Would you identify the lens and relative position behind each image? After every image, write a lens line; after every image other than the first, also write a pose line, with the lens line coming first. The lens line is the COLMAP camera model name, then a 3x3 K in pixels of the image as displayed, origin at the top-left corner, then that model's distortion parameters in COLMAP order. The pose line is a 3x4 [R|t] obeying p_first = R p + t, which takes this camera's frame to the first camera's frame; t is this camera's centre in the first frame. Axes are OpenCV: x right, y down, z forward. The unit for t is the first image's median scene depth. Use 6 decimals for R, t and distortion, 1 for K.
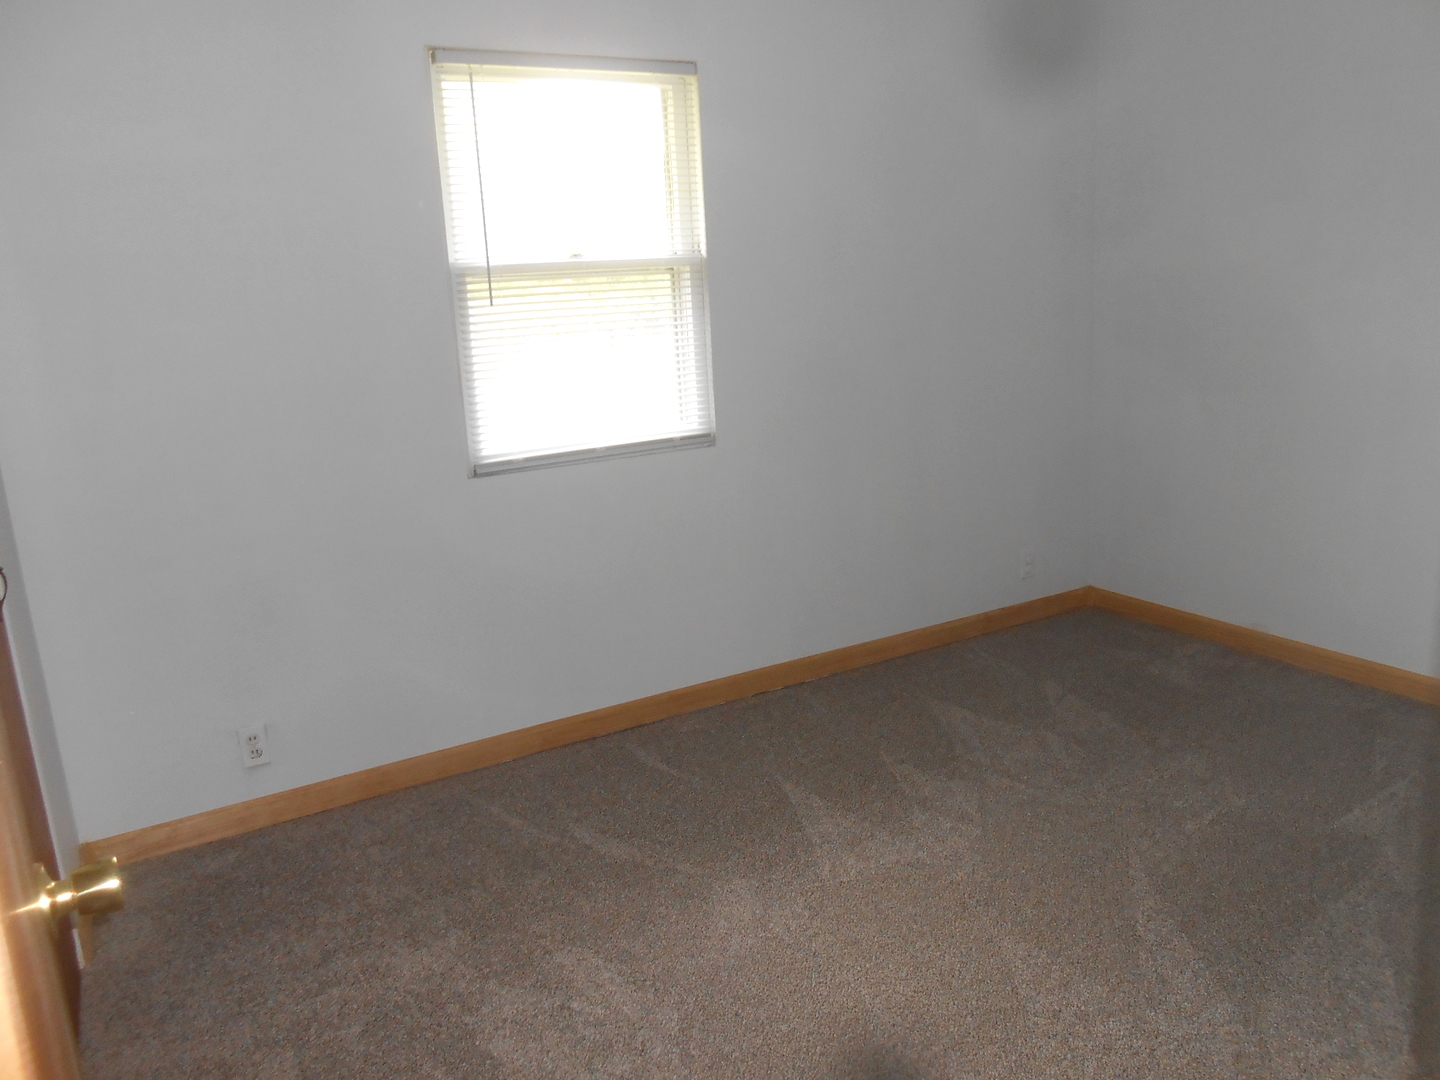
lens RADIAL K [[1112.2, 0, 720.0], [0, 1112.2, 540.0], [0, 0, 1]] dist [-0.012909, 0.003191]
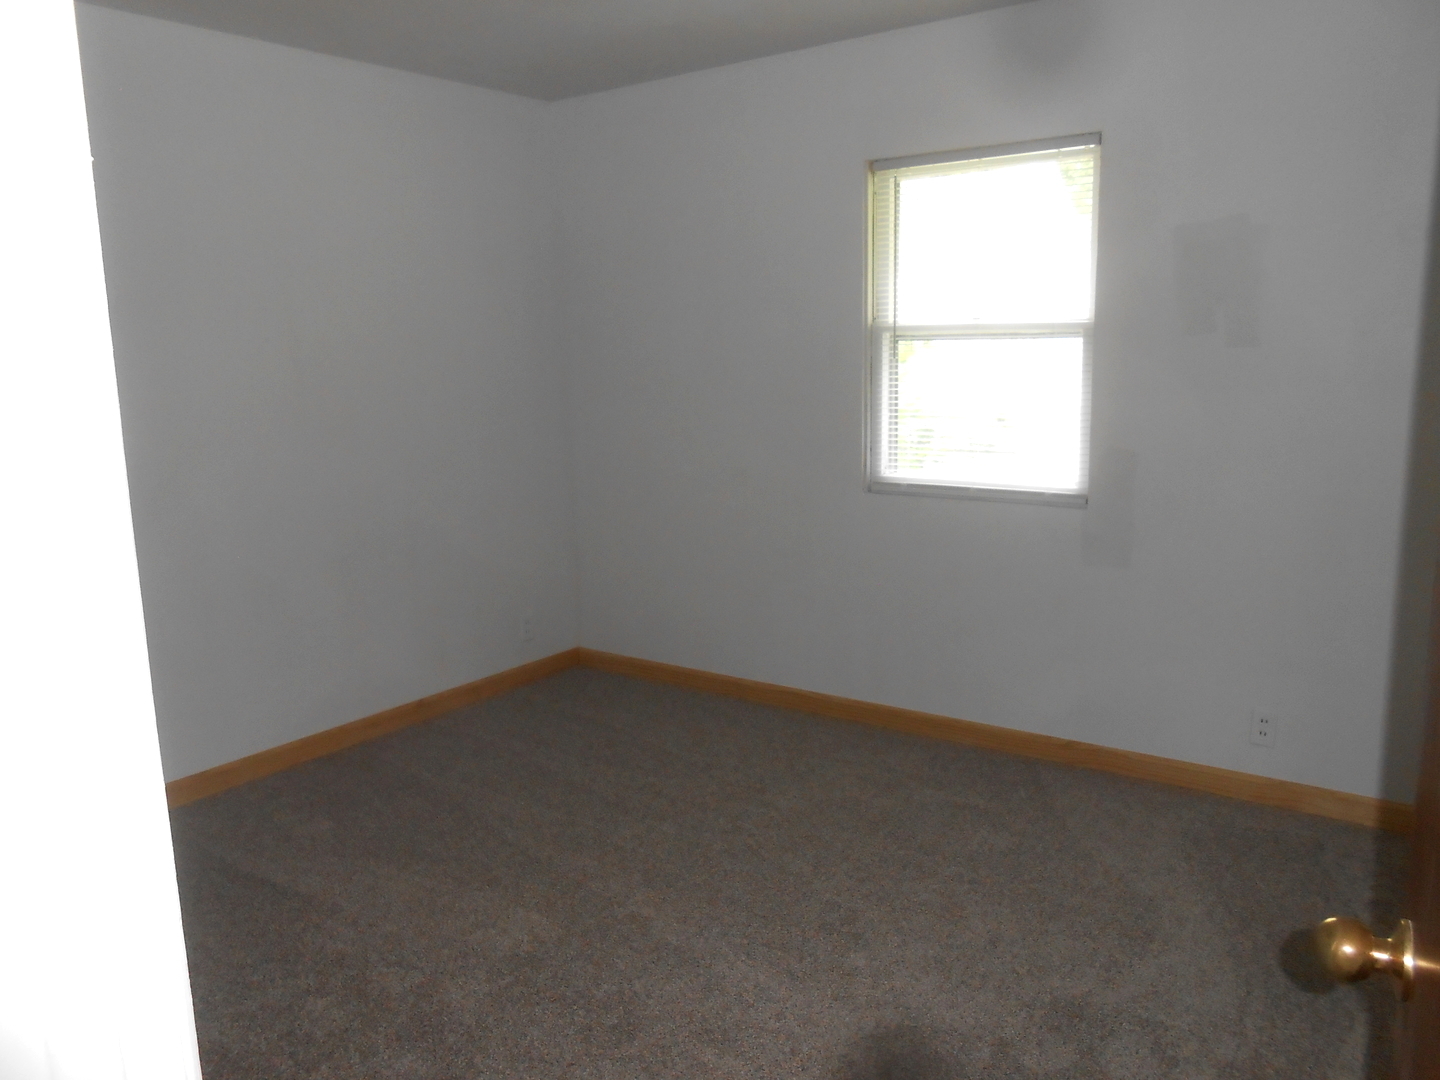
lens RADIAL K [[1112.2, 0, 720.0], [0, 1112.2, 540.0], [0, 0, 1]] dist [-0.012909, 0.003191]
pose [[0.386948, 0.193727, -0.901521, 0.846000], [-0.219383, 0.968949, 0.114054, -0.108850], [0.895624, 0.153645, 0.417434, 0.325793]]
